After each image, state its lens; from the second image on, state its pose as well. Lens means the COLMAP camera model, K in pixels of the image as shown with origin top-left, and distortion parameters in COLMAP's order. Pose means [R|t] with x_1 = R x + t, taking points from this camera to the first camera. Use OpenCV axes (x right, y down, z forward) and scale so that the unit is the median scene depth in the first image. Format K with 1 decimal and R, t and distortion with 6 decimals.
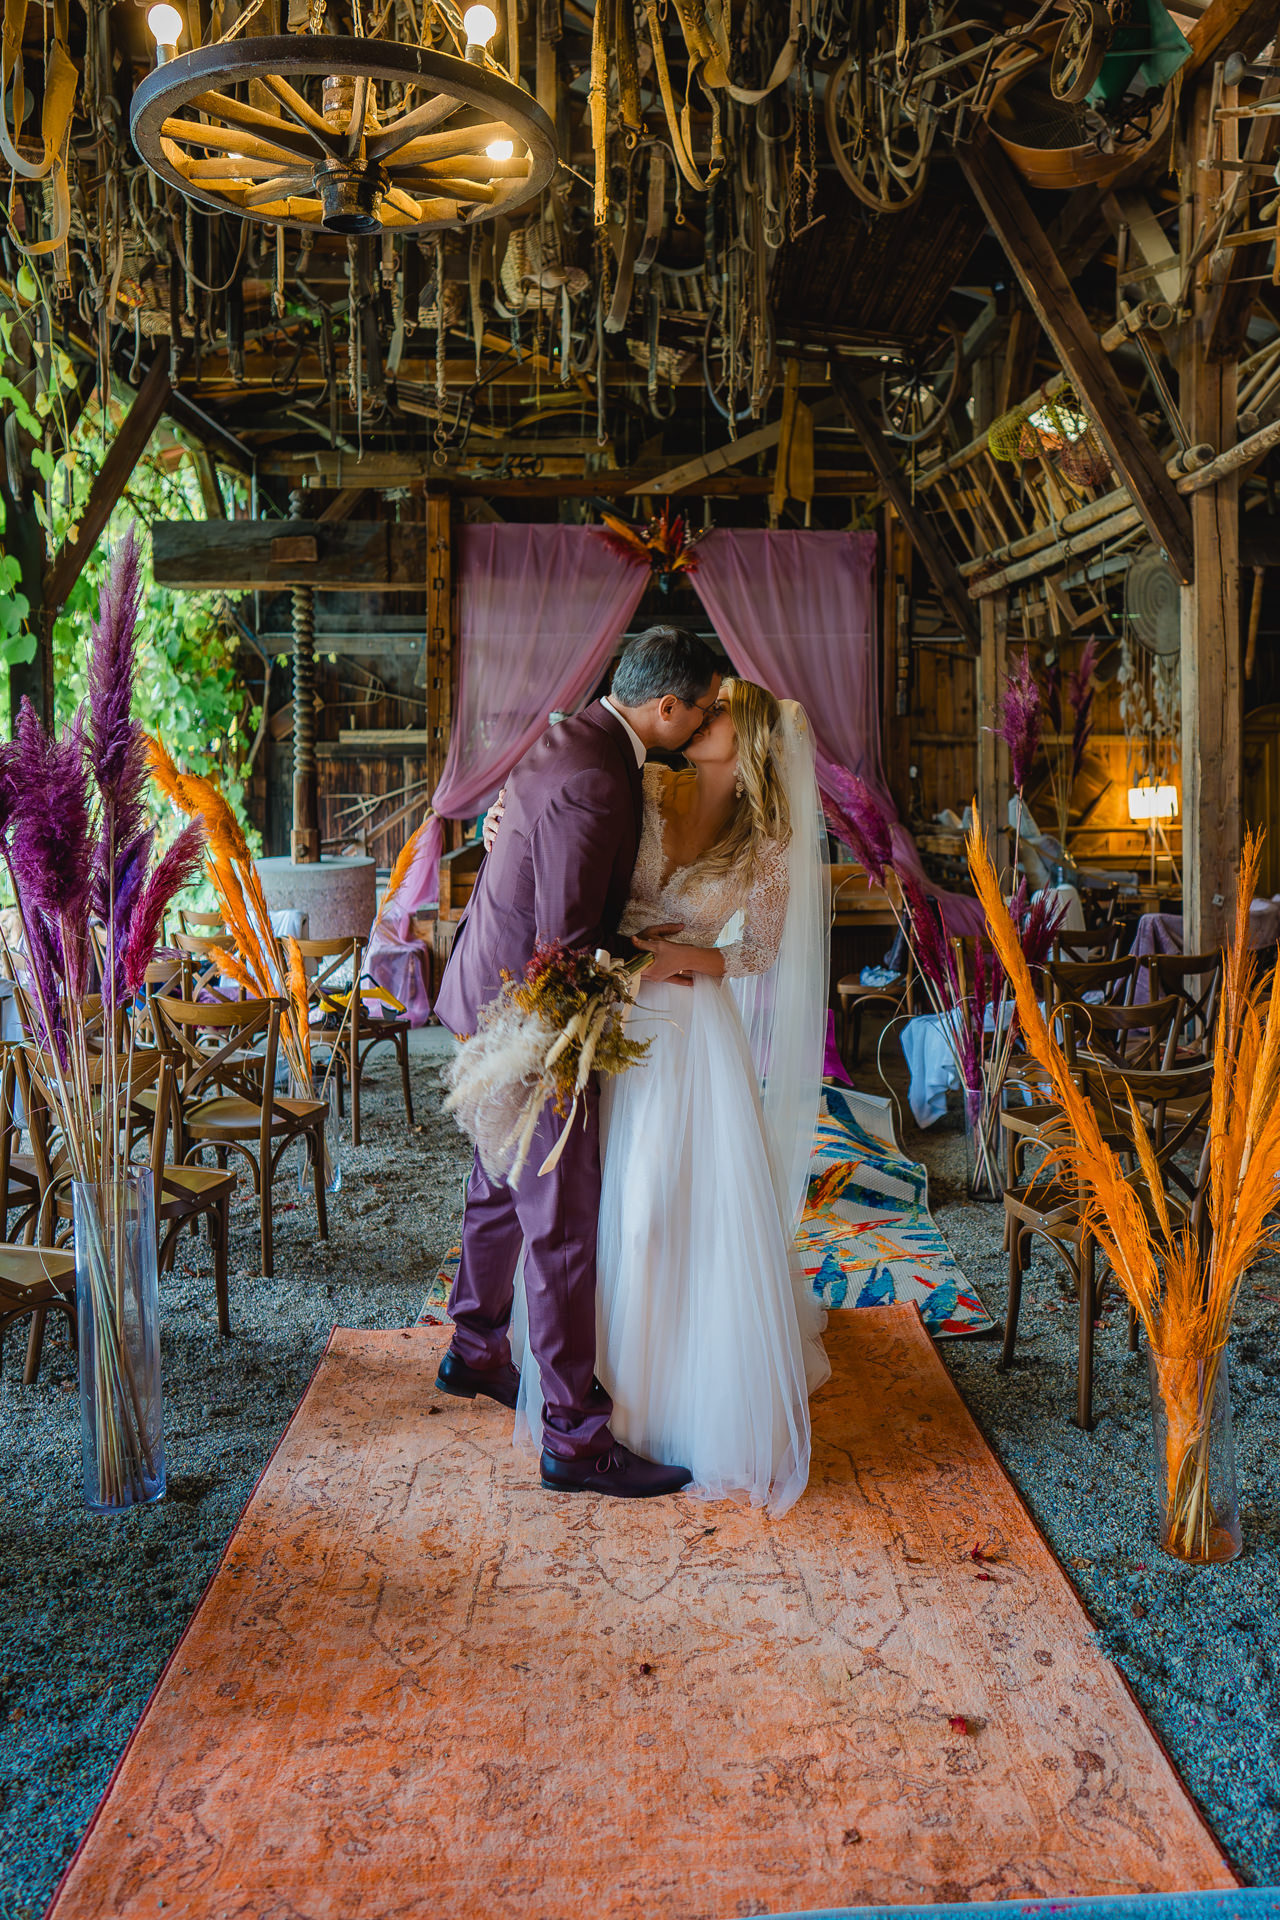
lens RADIAL K [[1946.0, 0, 509.7], [0, 1946.0, 959.8], [0, 0, 1]] dist [0.005335, -0.006394]
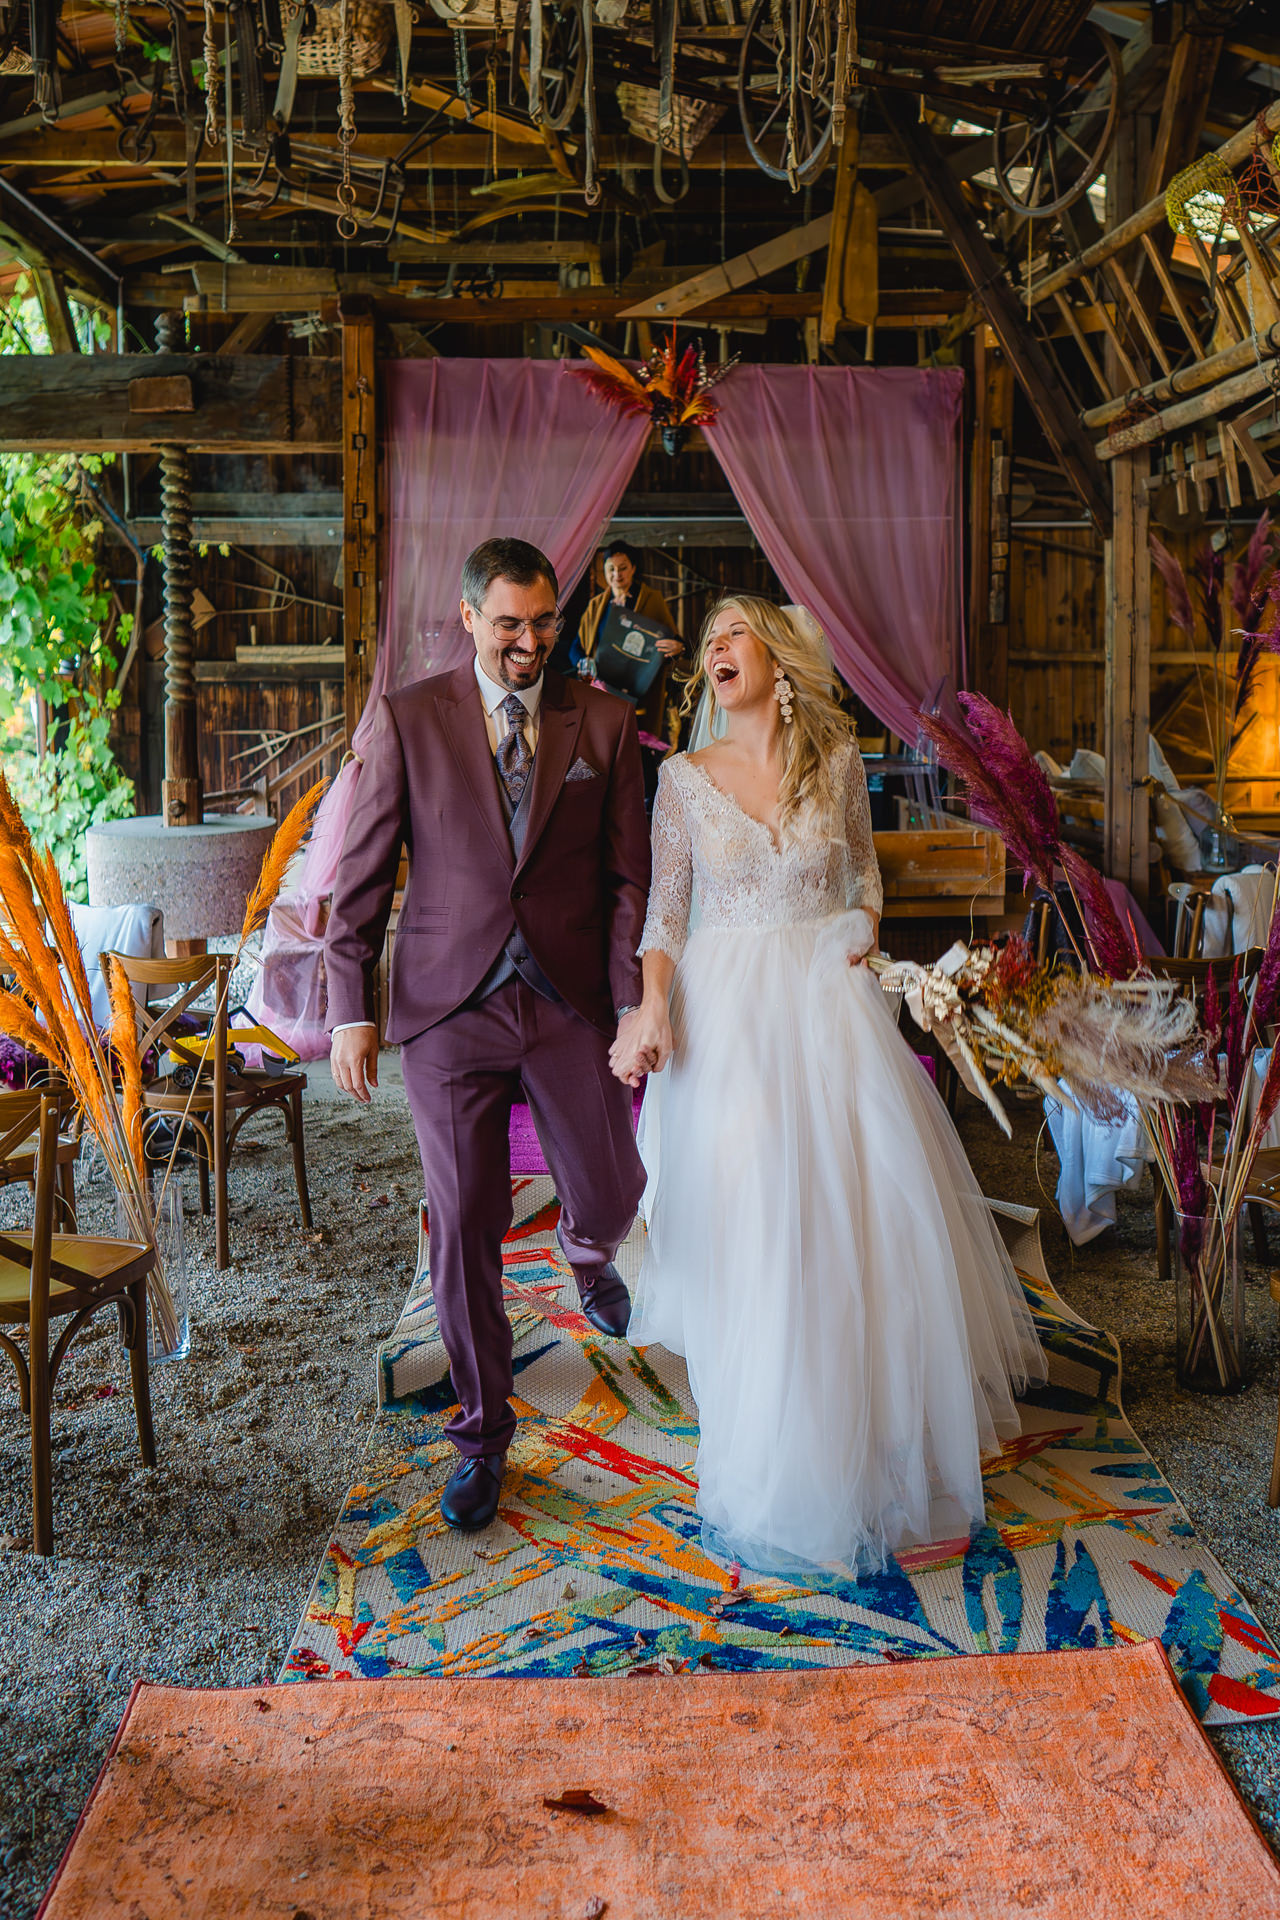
lens RADIAL K [[1946.0, 0, 509.7], [0, 1946.0, 959.8], [0, 0, 1]] dist [0.005335, -0.006394]
pose [[0.999802, -0.002397, 0.019748, 0.004873], [0.001652, 0.999291, 0.037623, -0.026881], [-0.019824, -0.037583, 0.999097, 0.264071]]
